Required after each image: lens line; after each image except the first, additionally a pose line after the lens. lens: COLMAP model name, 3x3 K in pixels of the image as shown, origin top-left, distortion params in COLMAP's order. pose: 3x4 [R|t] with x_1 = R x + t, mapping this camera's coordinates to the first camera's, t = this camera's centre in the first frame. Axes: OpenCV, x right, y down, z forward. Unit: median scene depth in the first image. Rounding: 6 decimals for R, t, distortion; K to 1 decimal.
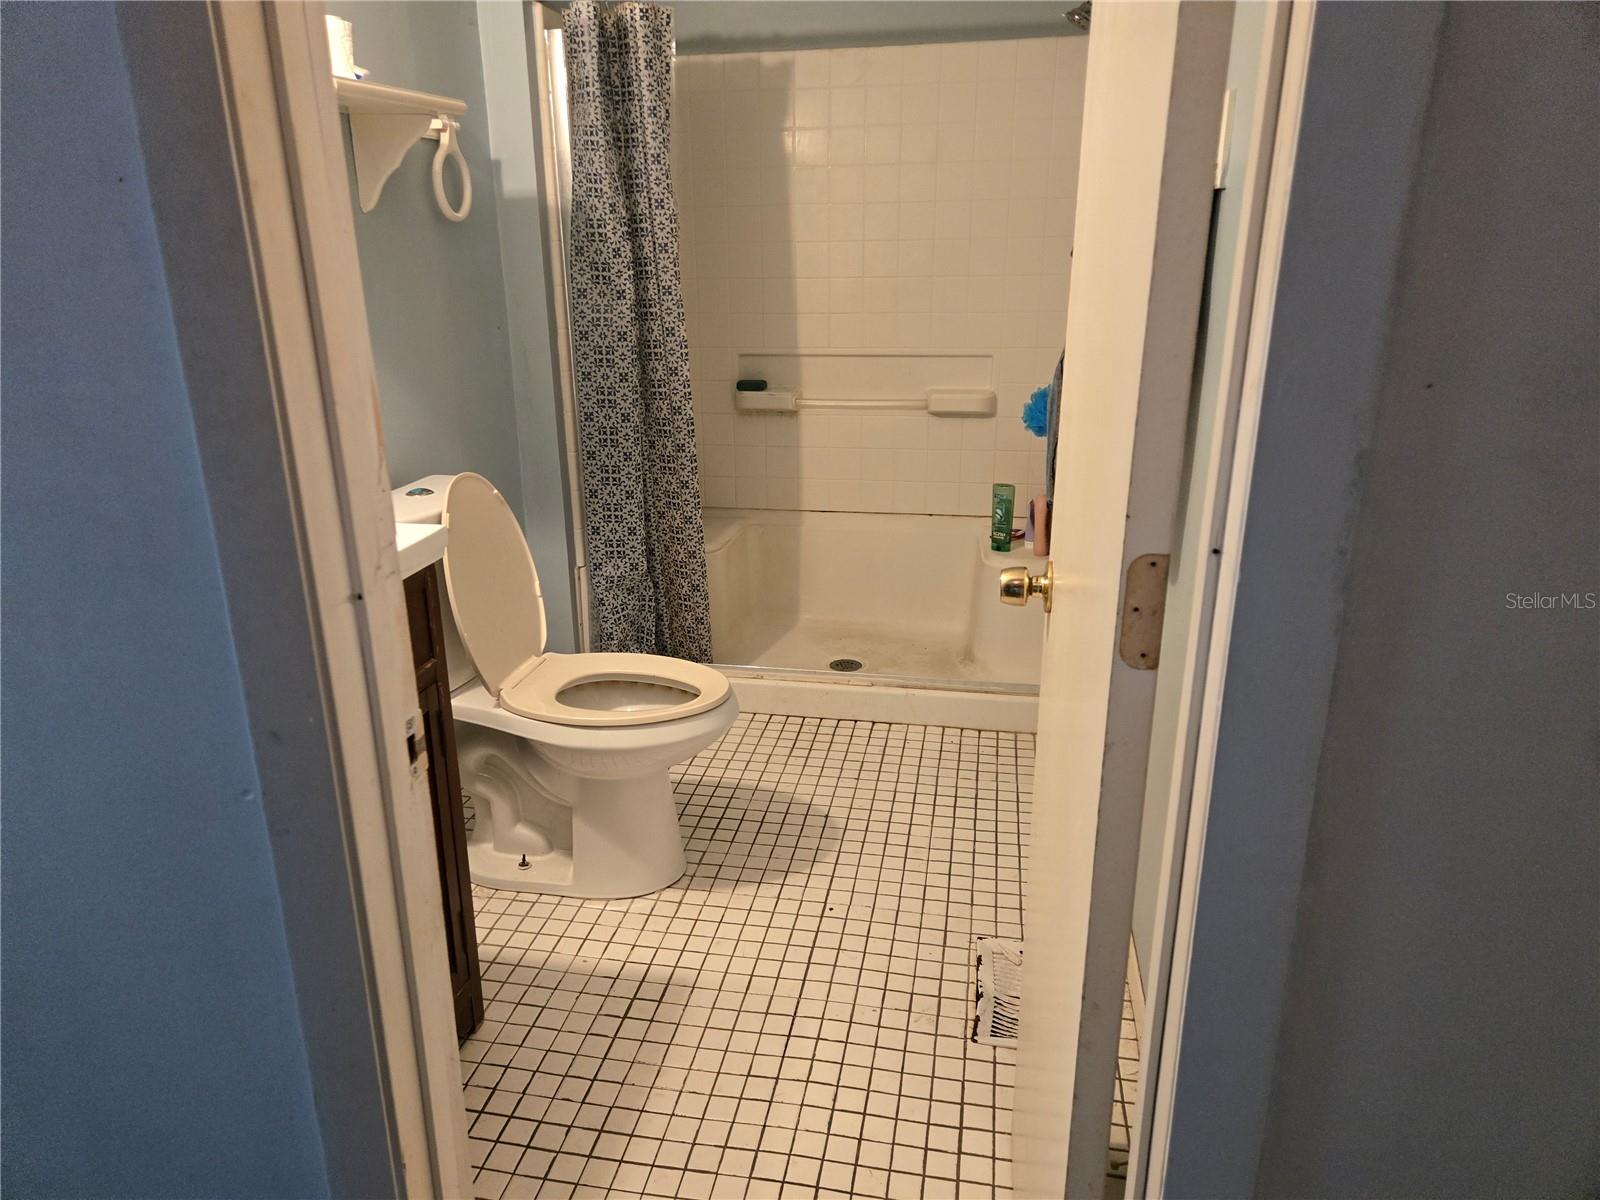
lens RADIAL K [[1073.5, 0, 768.5], [0, 1073.5, 601.0], [0, 0, 1]] dist [0.087567, -0.112936]
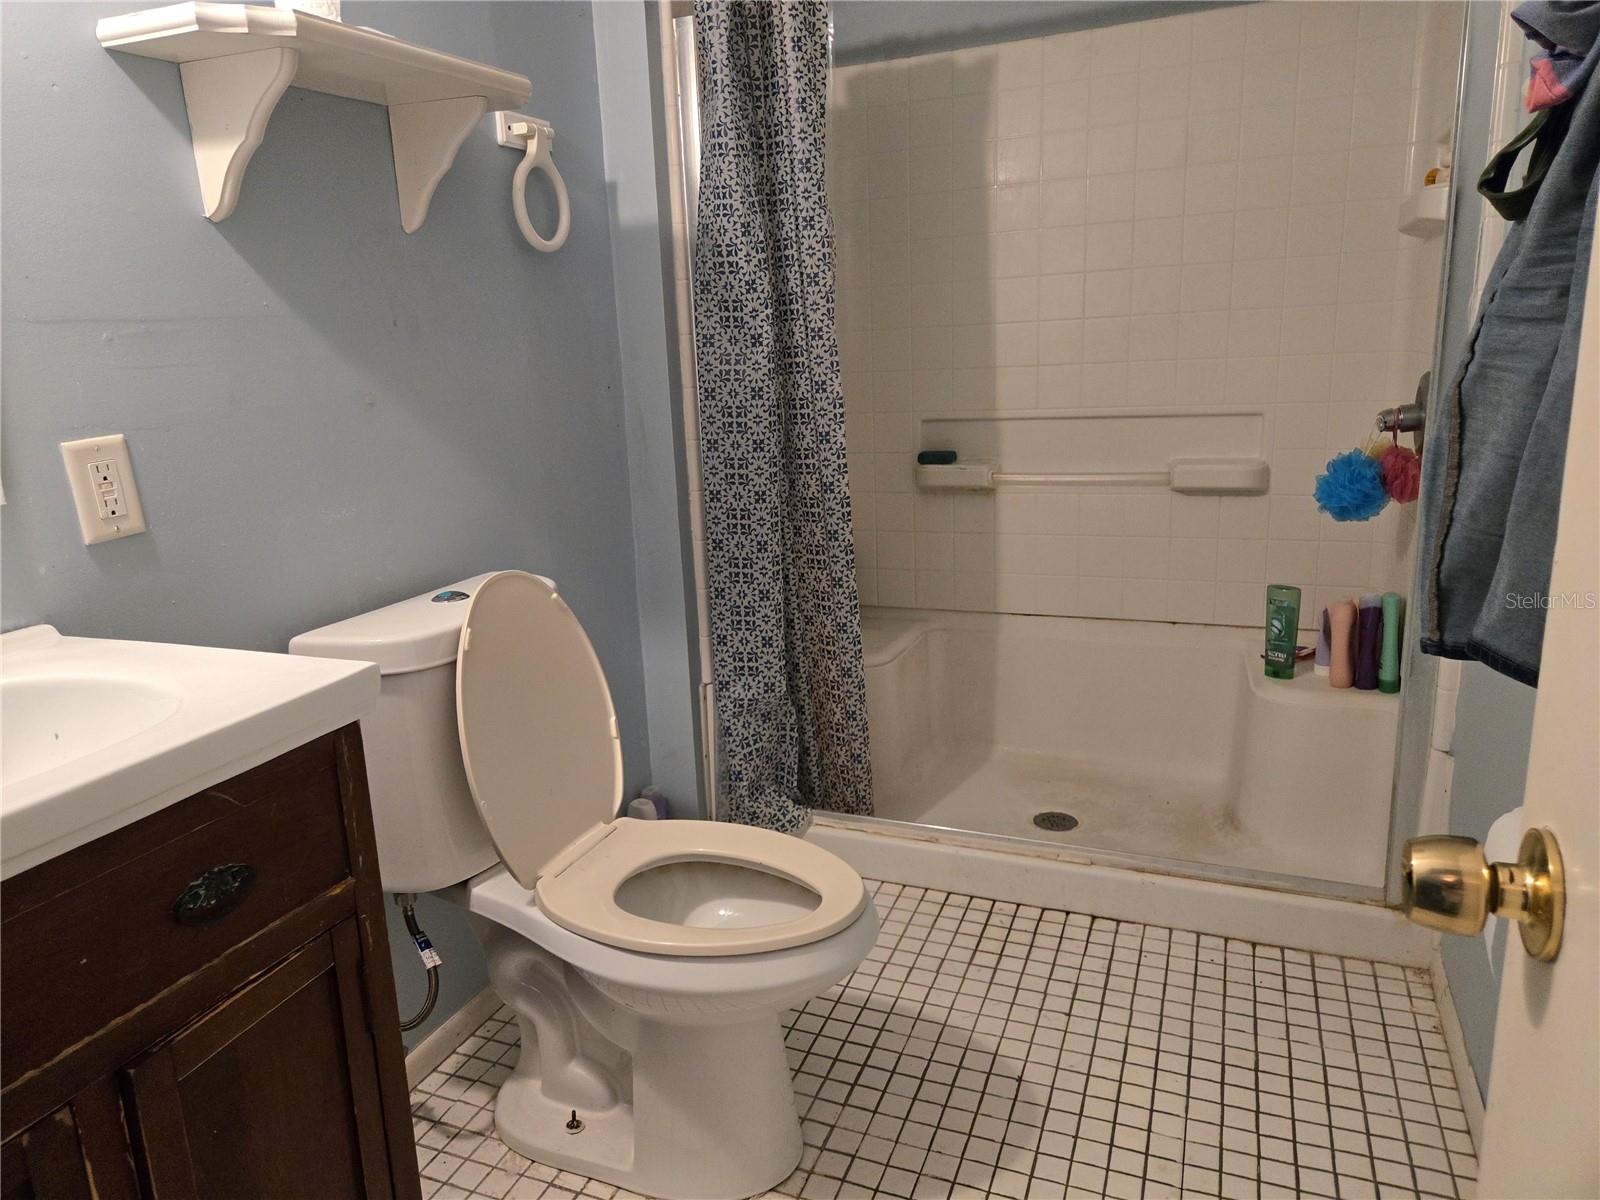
lens RADIAL K [[1073.5, 0, 768.5], [0, 1073.5, 601.0], [0, 0, 1]] dist [0.087567, -0.112936]
pose [[0.980497, 0.015407, -0.195931, 0.026377], [-0.030385, 0.996820, -0.073669, -0.039619], [0.194173, 0.078186, 0.977846, 0.257416]]
